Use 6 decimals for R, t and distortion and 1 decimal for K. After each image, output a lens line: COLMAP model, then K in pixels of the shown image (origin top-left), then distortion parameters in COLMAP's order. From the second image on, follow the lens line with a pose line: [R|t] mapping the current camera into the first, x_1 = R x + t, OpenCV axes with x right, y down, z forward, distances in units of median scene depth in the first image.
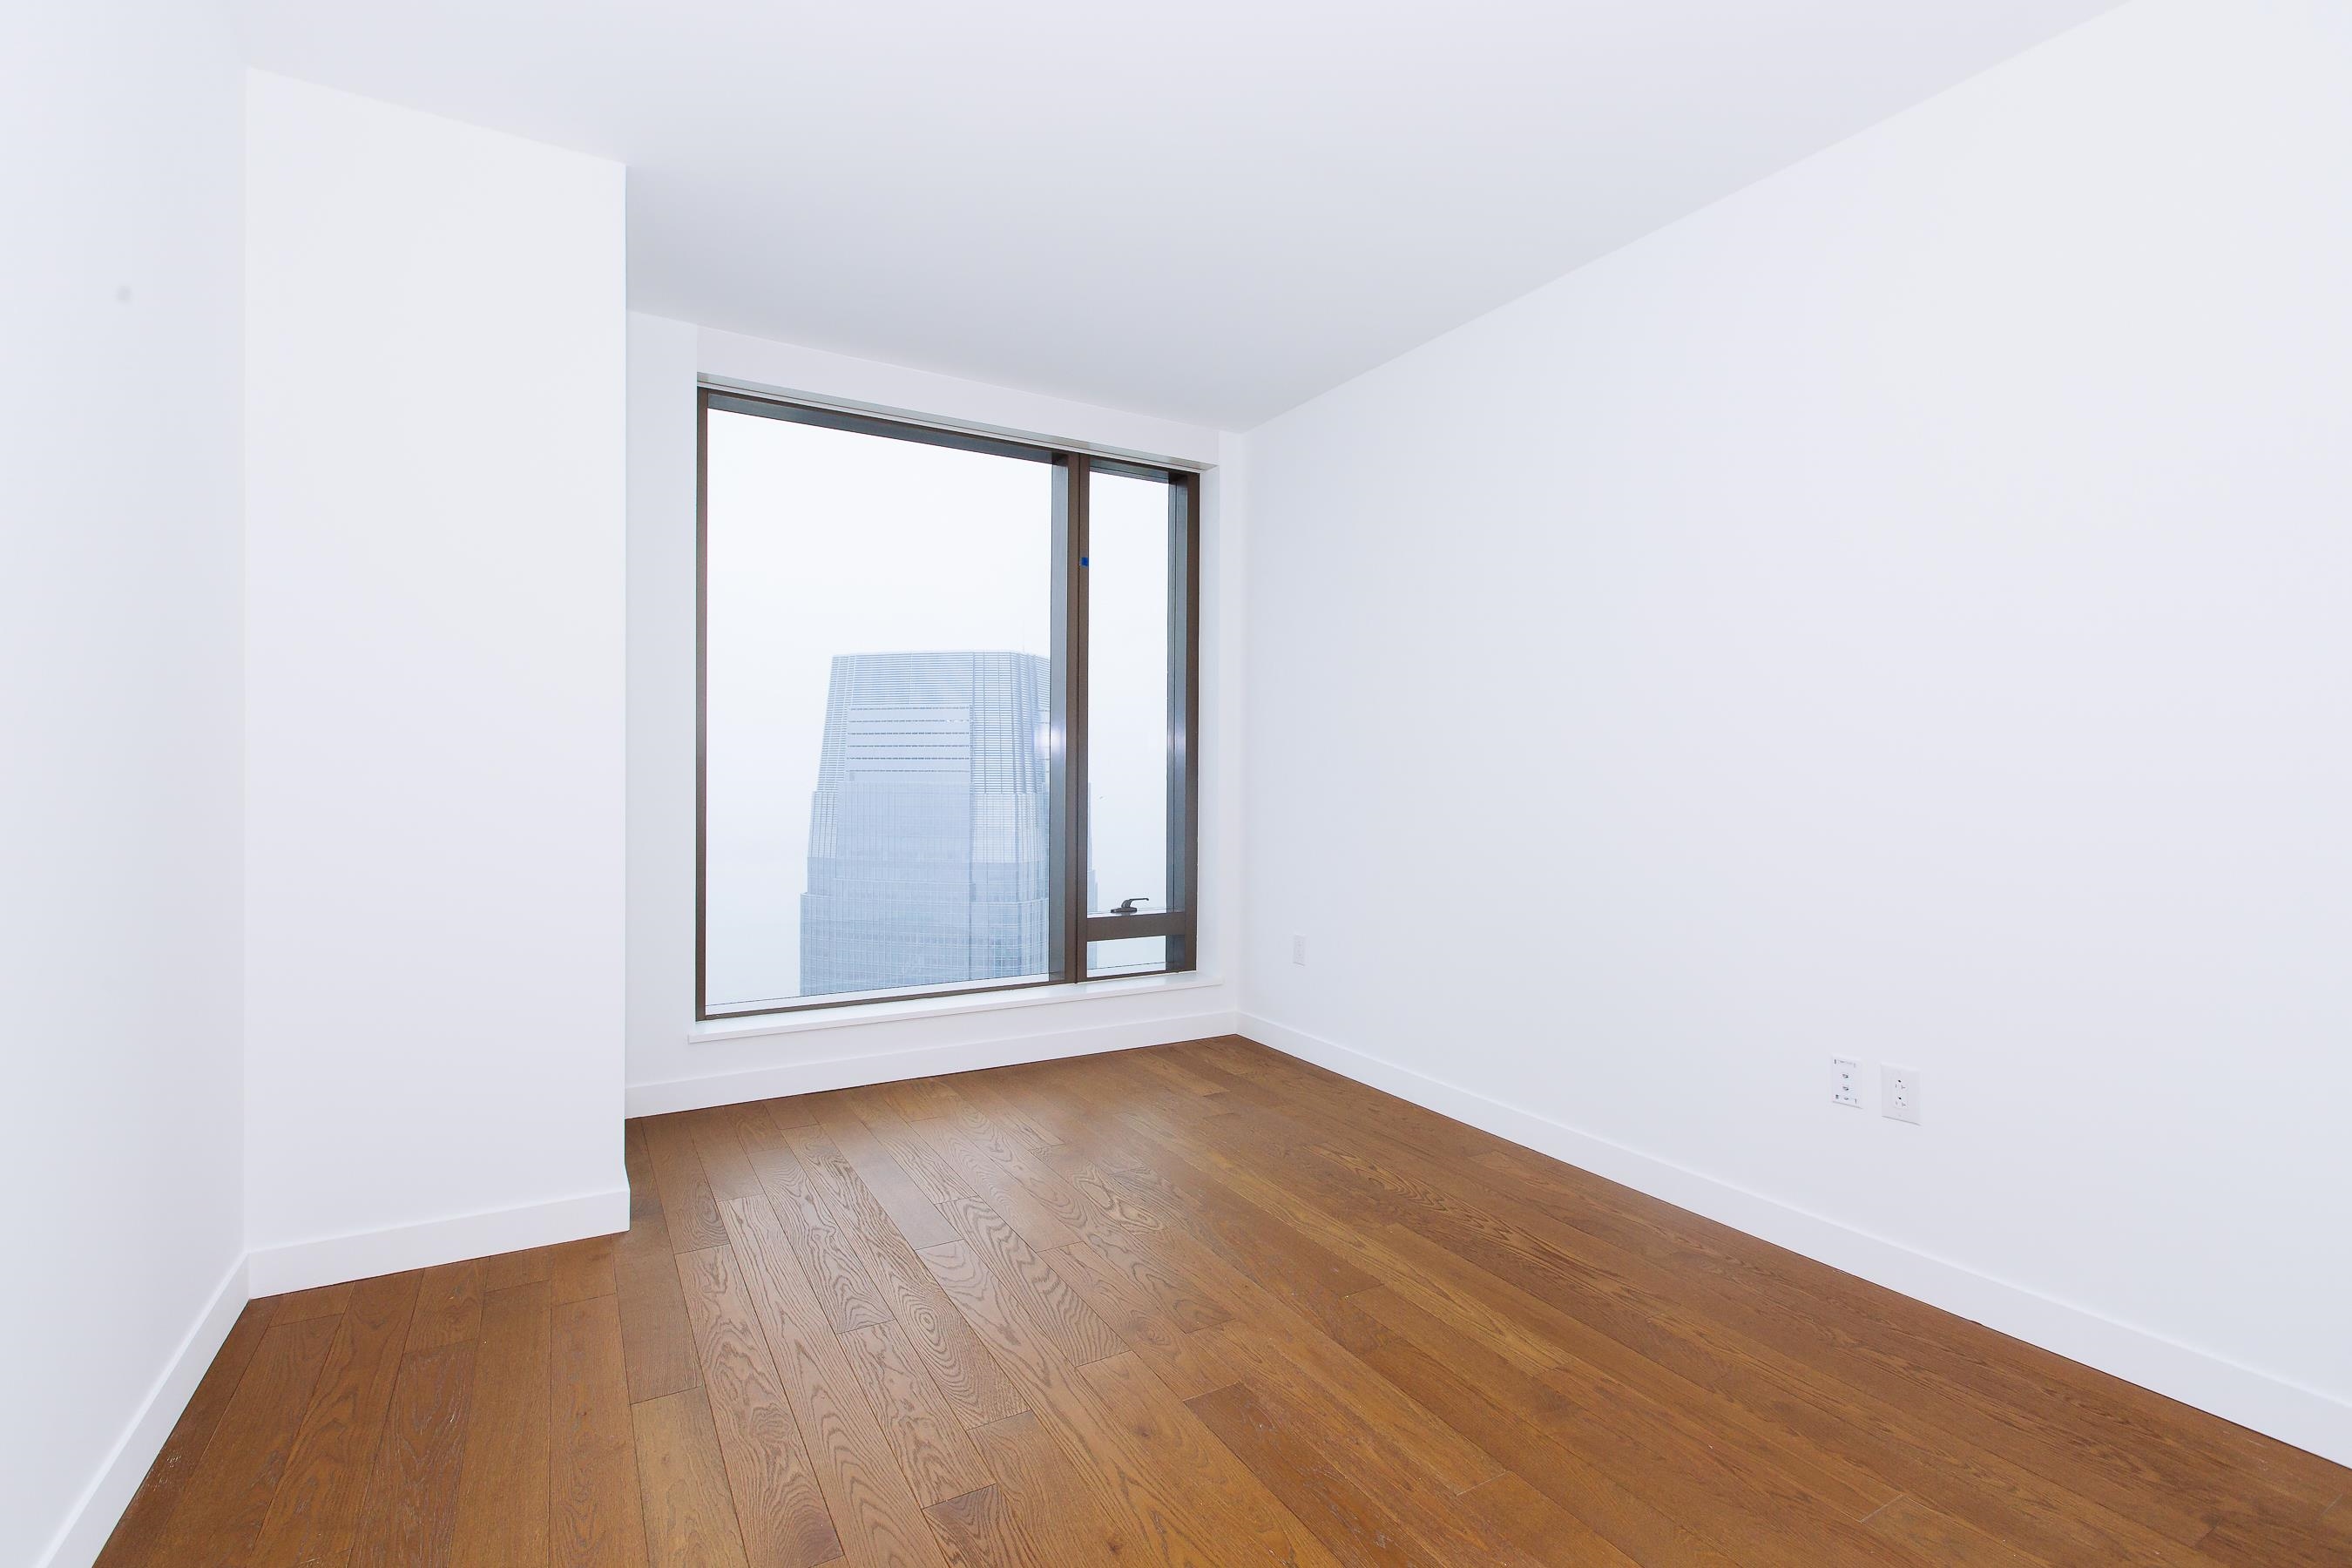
lens RADIAL K [[1072.0, 0, 1160.8], [0, 1072.0, 774.3], [0, 0, 1]] dist [-0.000081, 0.000552]
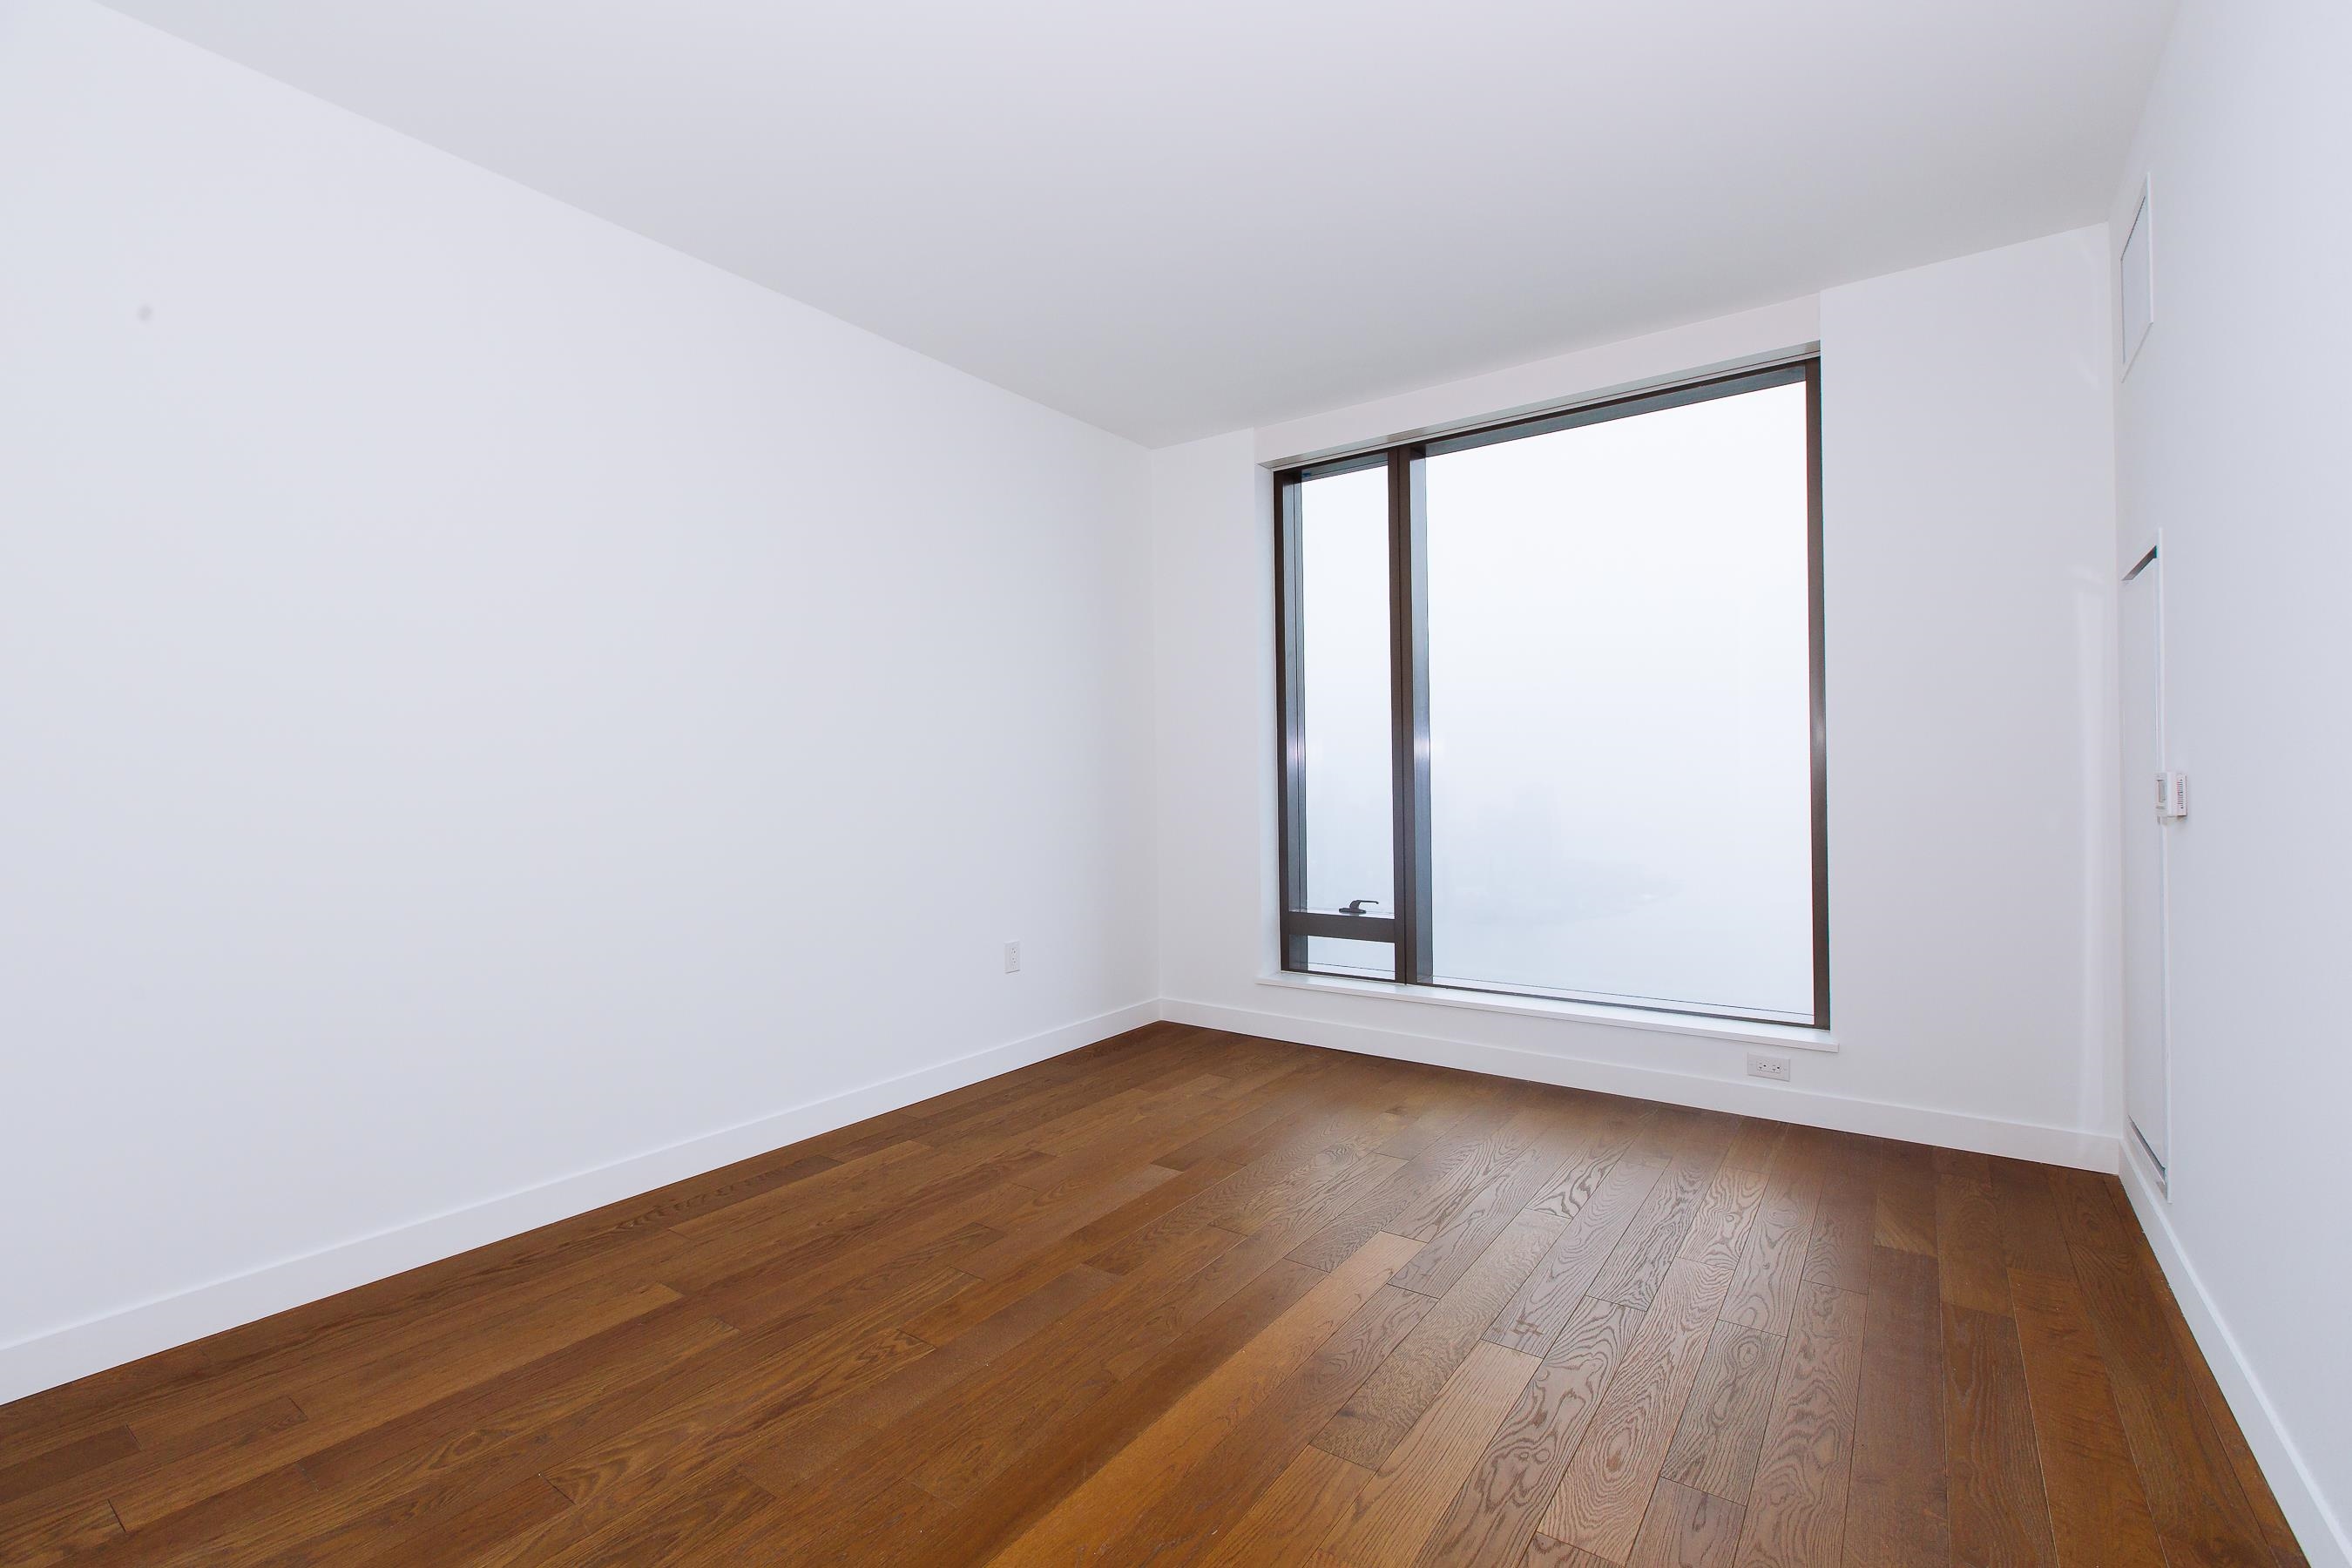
lens RADIAL K [[1072.0, 0, 1234.0], [0, 1072.0, 776.9], [0, 0, 1]] dist [-0.000081, 0.000552]
pose [[0.428805, -0.016213, -0.903251, 0.804327], [0.028246, 0.999591, -0.004533, 0.004338], [0.902955, -0.023569, 0.429088, 0.470995]]
